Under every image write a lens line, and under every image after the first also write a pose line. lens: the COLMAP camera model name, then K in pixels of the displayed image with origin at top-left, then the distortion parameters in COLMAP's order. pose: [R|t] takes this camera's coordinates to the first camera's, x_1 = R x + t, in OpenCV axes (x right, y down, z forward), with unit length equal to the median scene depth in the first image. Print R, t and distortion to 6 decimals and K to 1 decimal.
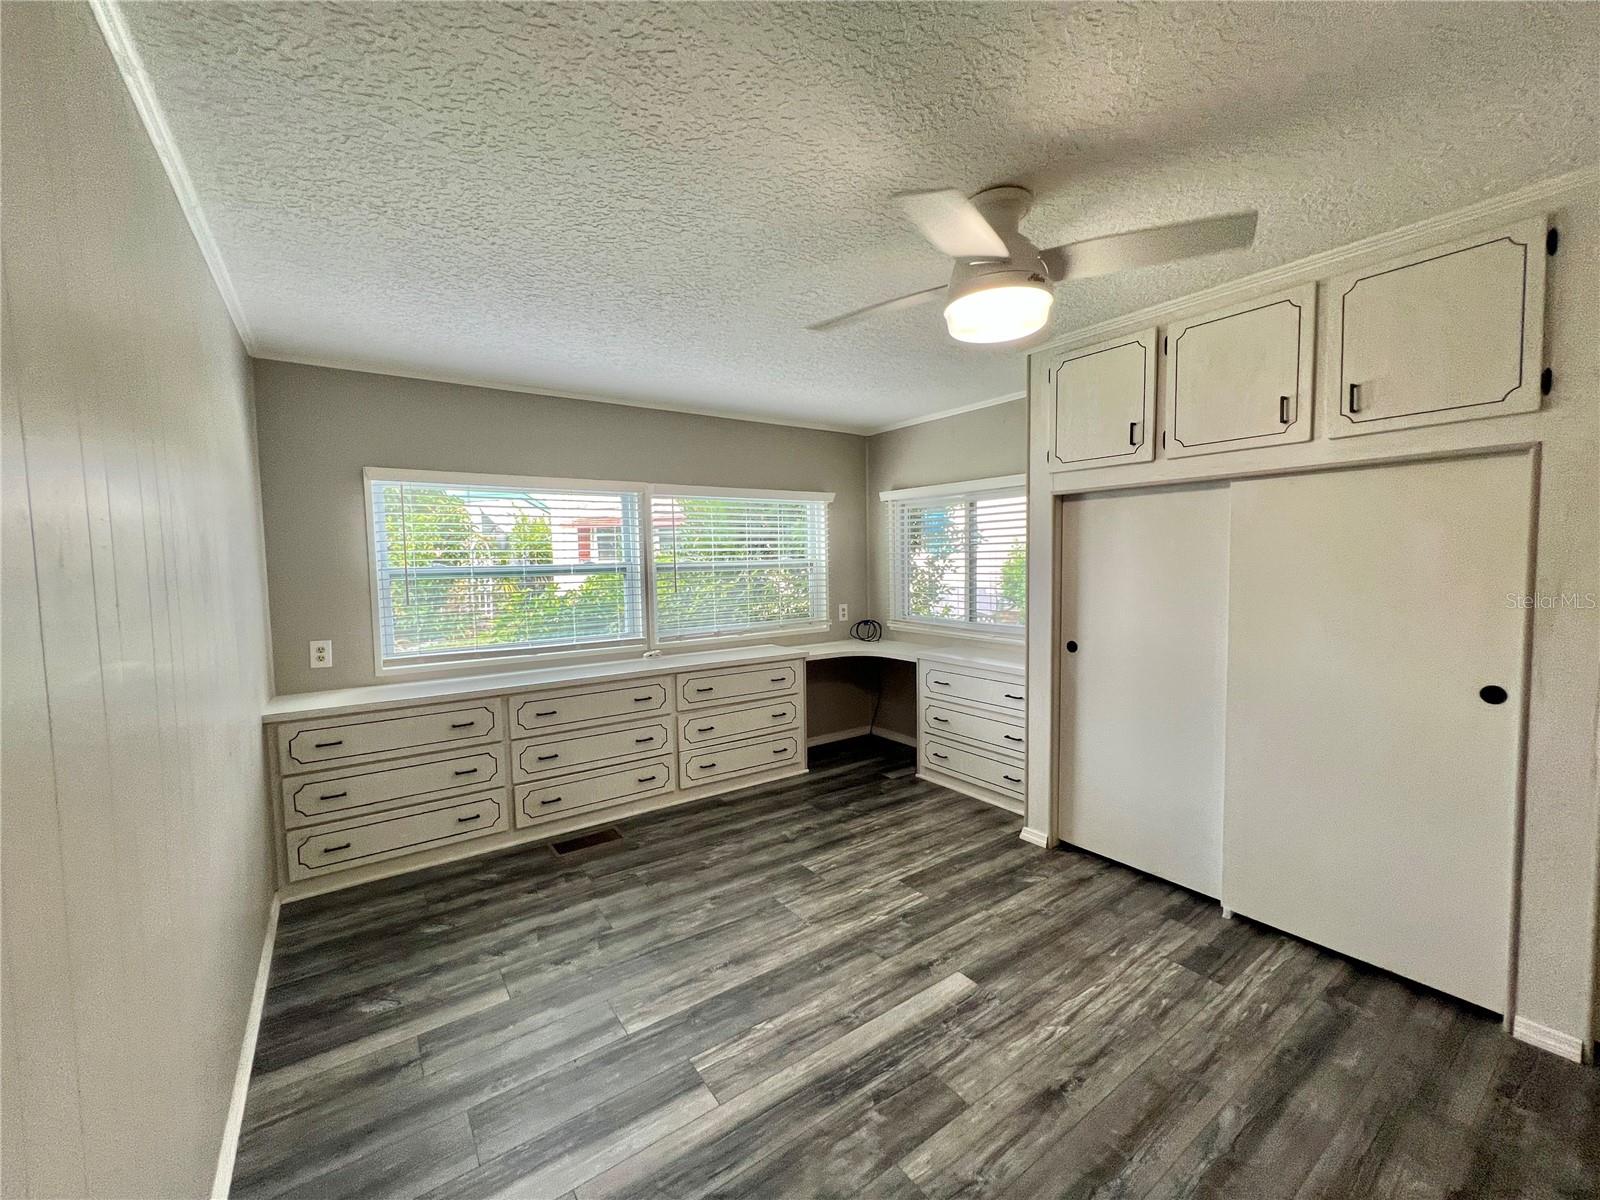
lens RADIAL K [[642.1, 0, 795.5], [0, 642.1, 595.6], [0, 0, 1]] dist [-0.002391, 0.000565]
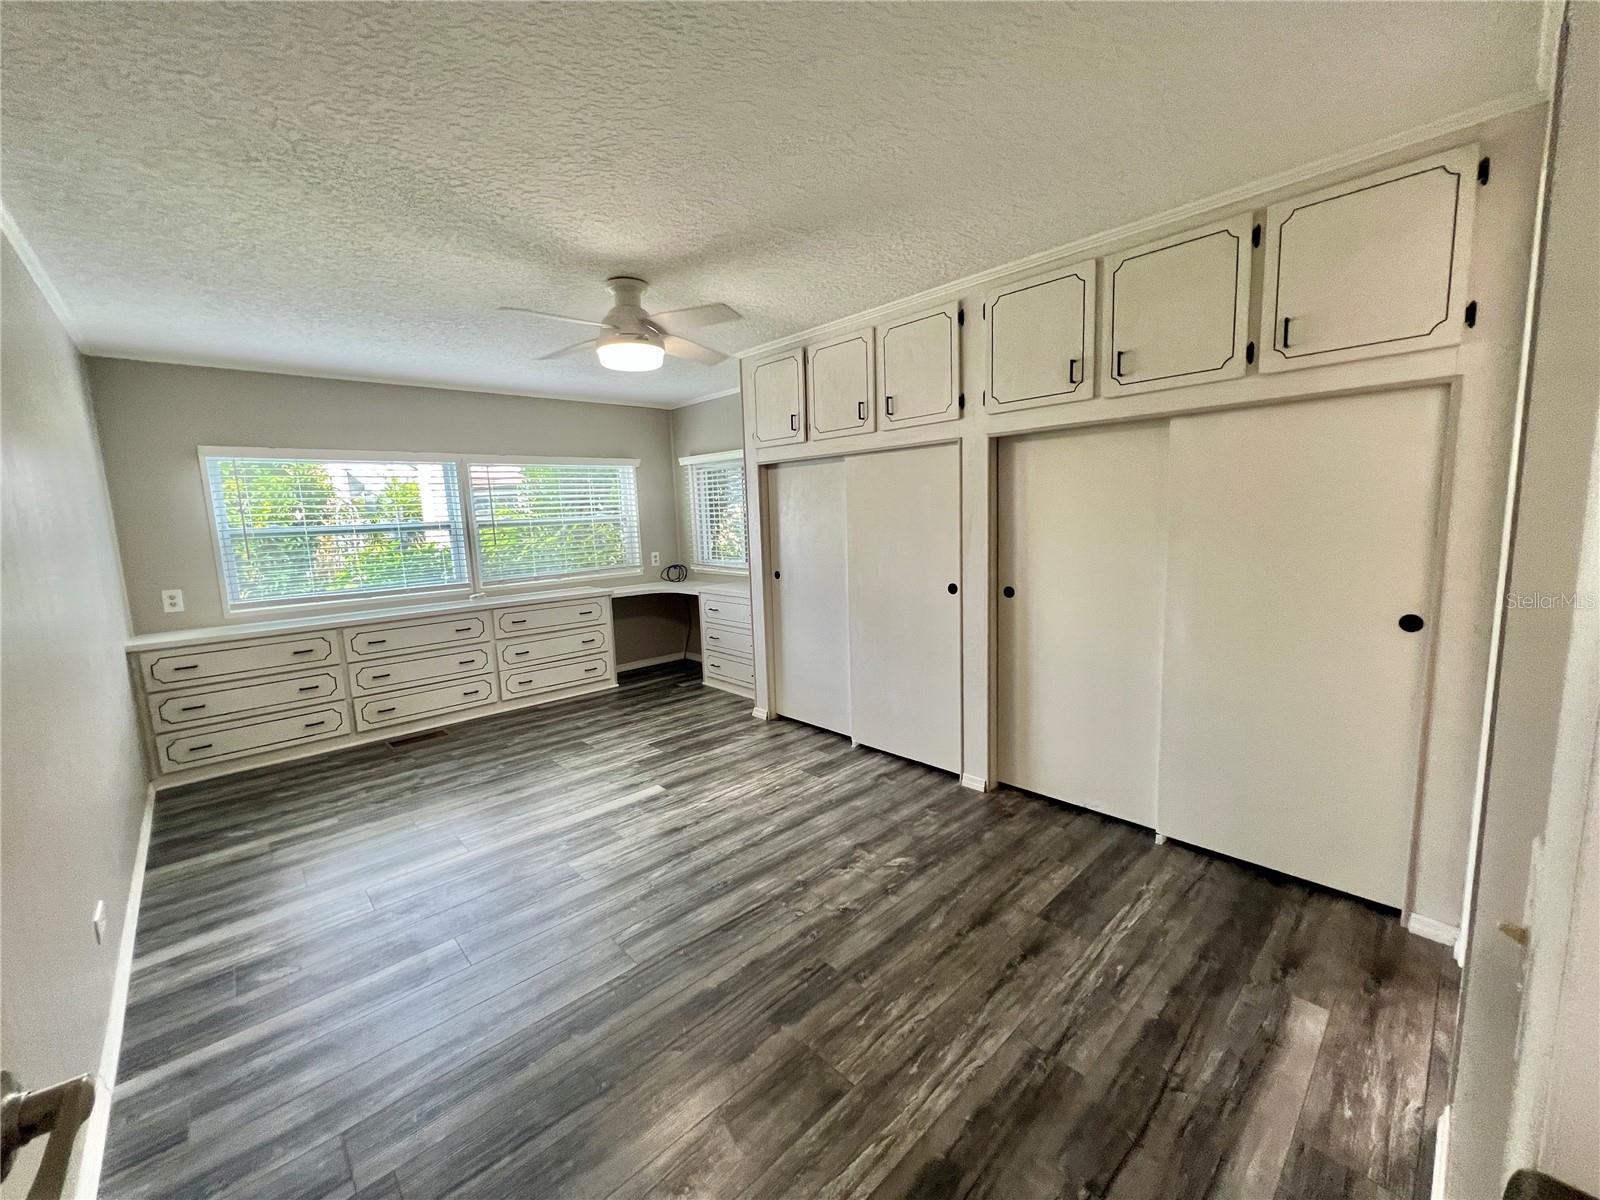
lens RADIAL K [[642.1, 0, 795.5], [0, 642.1, 595.6], [0, 0, 1]] dist [-0.002391, 0.000565]
pose [[0.990599, -0.035895, 0.132008, 0.286977], [0.026607, 0.997089, 0.071459, 0.026254], [-0.134189, -0.067274, 0.988670, -0.382912]]
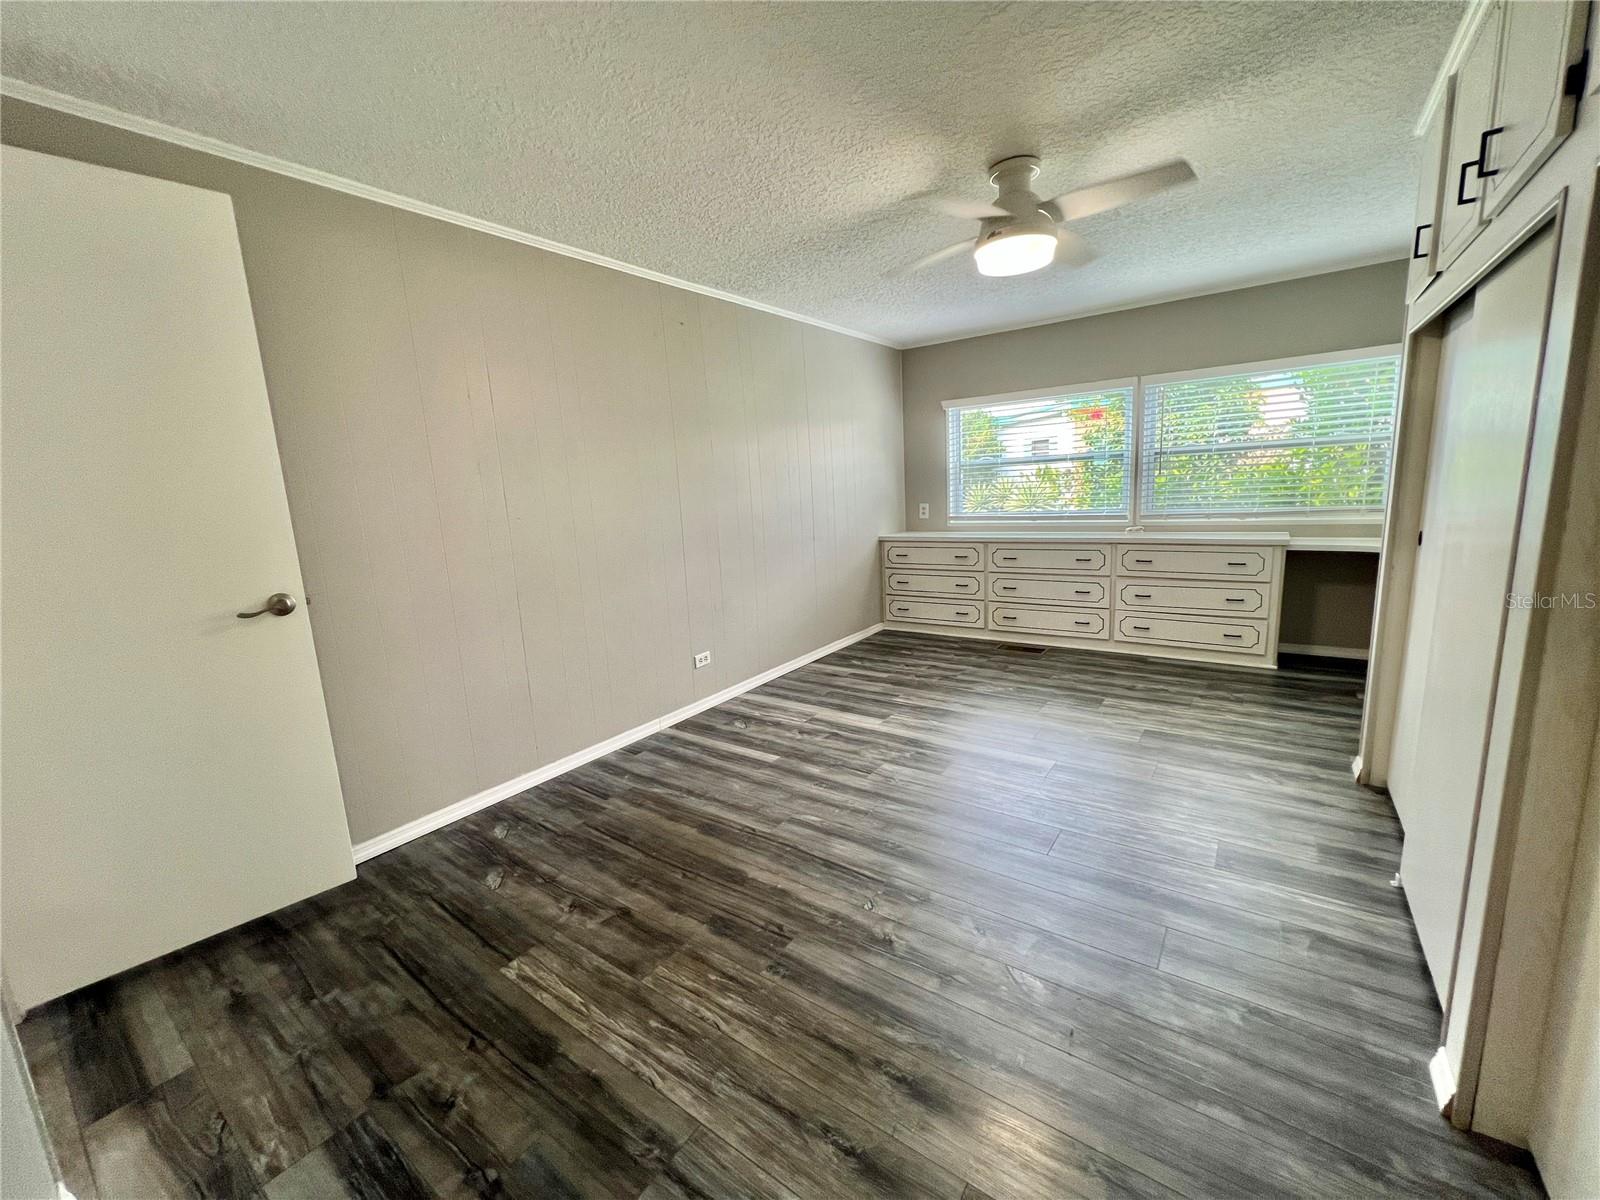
lens RADIAL K [[640.8, 0, 796.9], [0, 640.8, 599.9], [0, 0, 1]] dist [-0.003317, 0.000652]
pose [[0.323642, 0.167616, -0.931215, 0.911380], [-0.006555, 0.984557, 0.174939, 0.024876], [0.946157, -0.050513, 0.319743, 0.066919]]
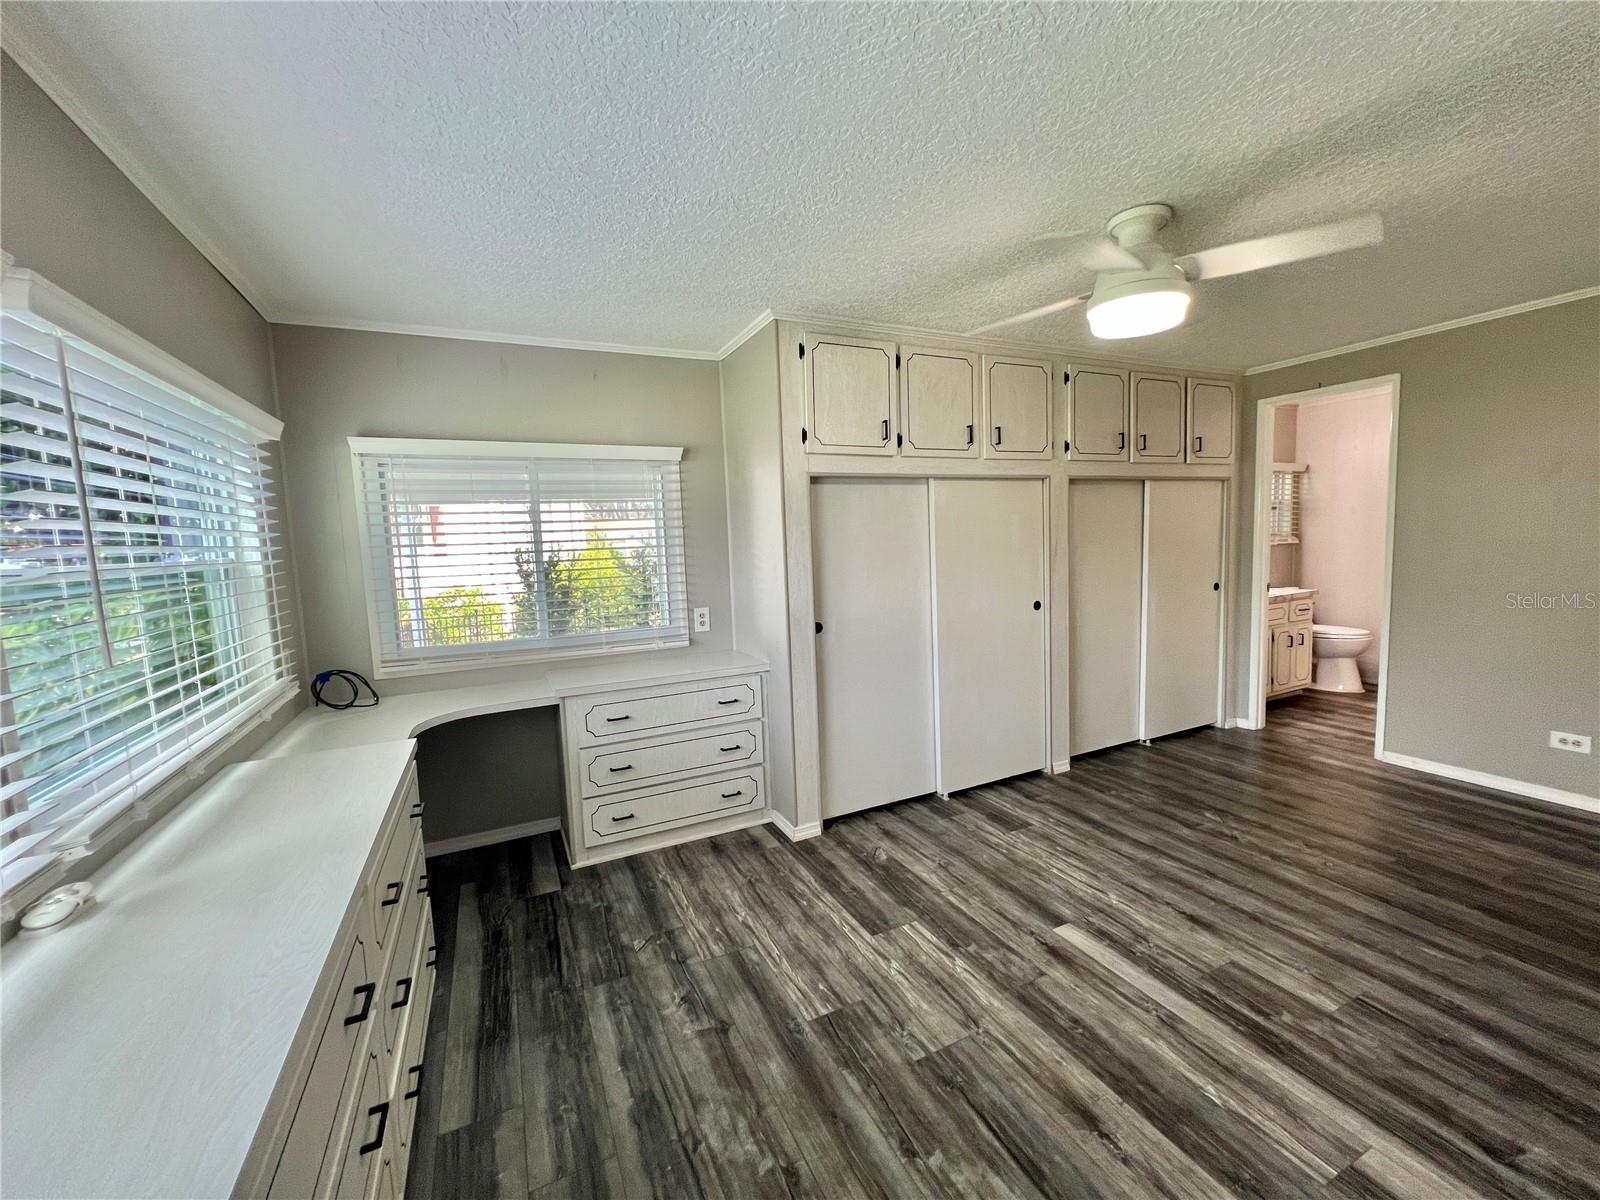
lens RADIAL K [[641.5, 0, 796.8], [0, 641.5, 599.1], [0, 0, 1]] dist [-0.003475, 0.000459]
pose [[0.168579, -0.081136, 0.982343, -0.572664], [0.093071, 0.993464, 0.066083, -0.035829], [-0.981284, 0.080287, 0.175028, 0.859920]]
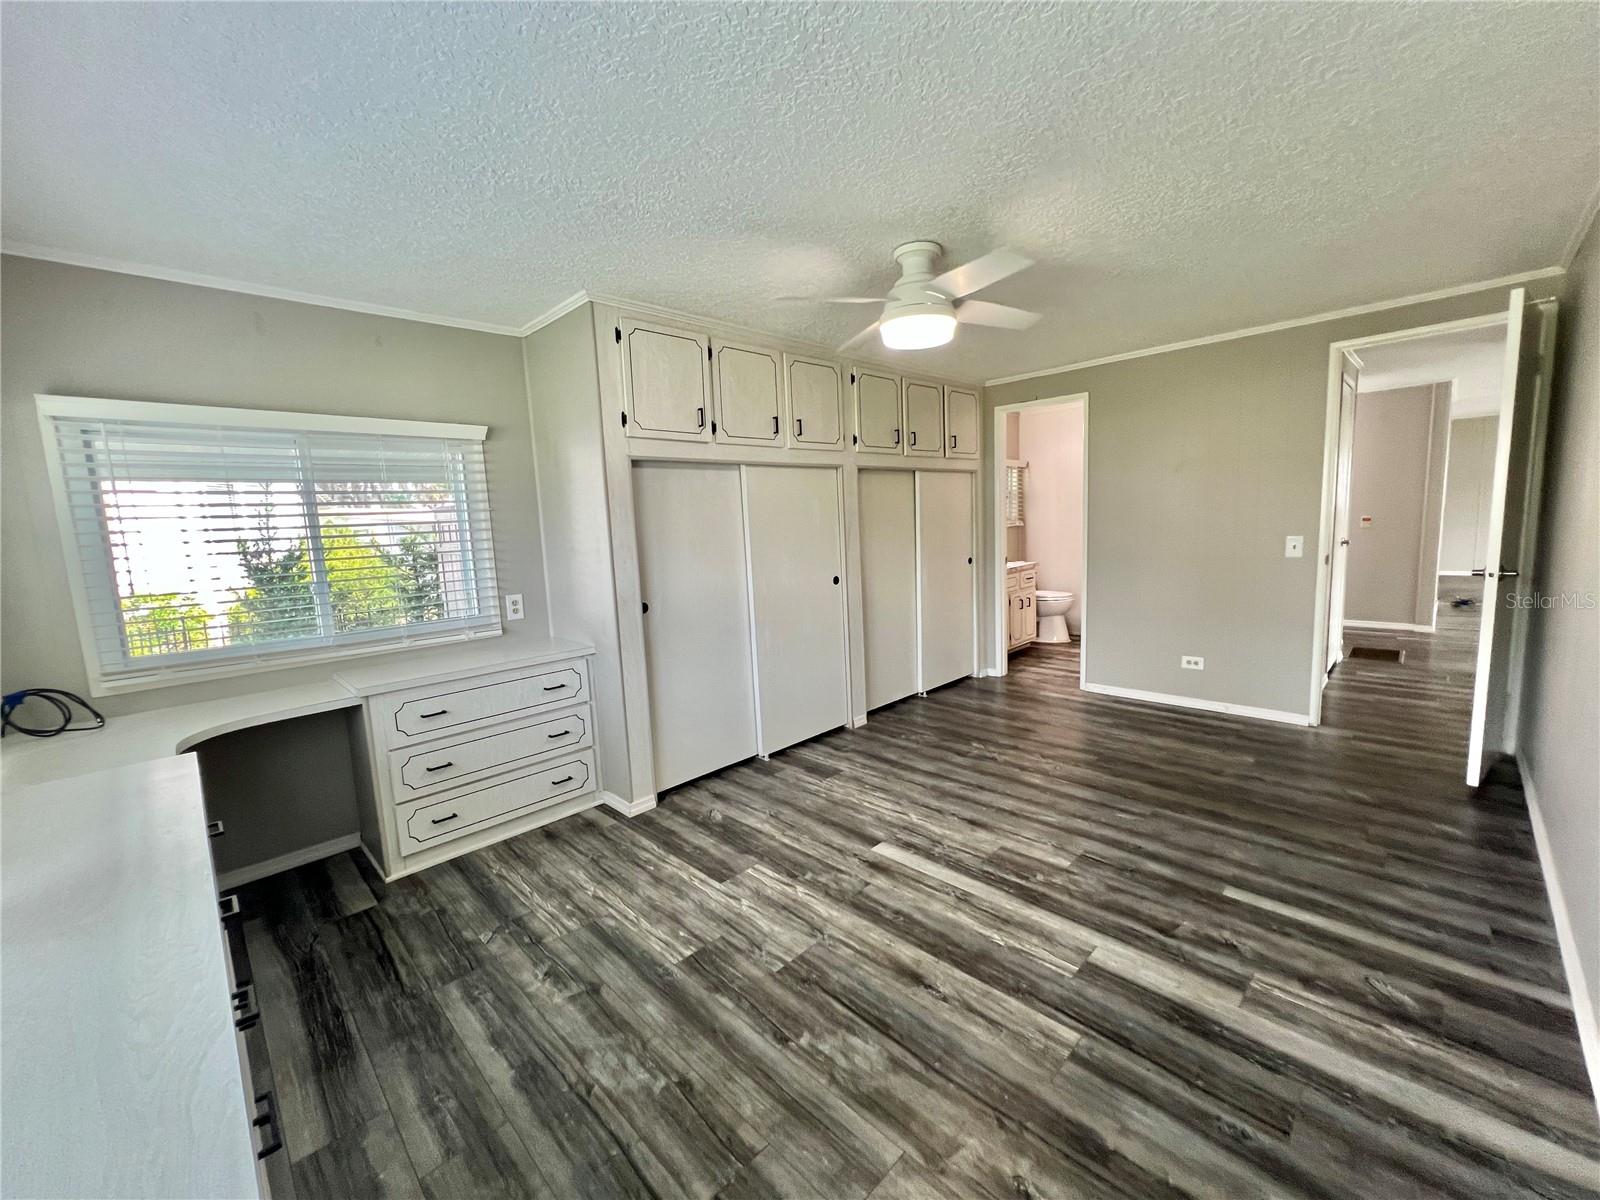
lens RADIAL K [[640.8, 0, 796.9], [0, 640.8, 599.9], [0, 0, 1]] dist [-0.003317, 0.000652]
pose [[-0.164241, -0.098848, 0.981455, -0.636000], [0.105661, 0.987479, 0.117137, -0.029181], [-0.980745, 0.122940, -0.151740, 0.920720]]
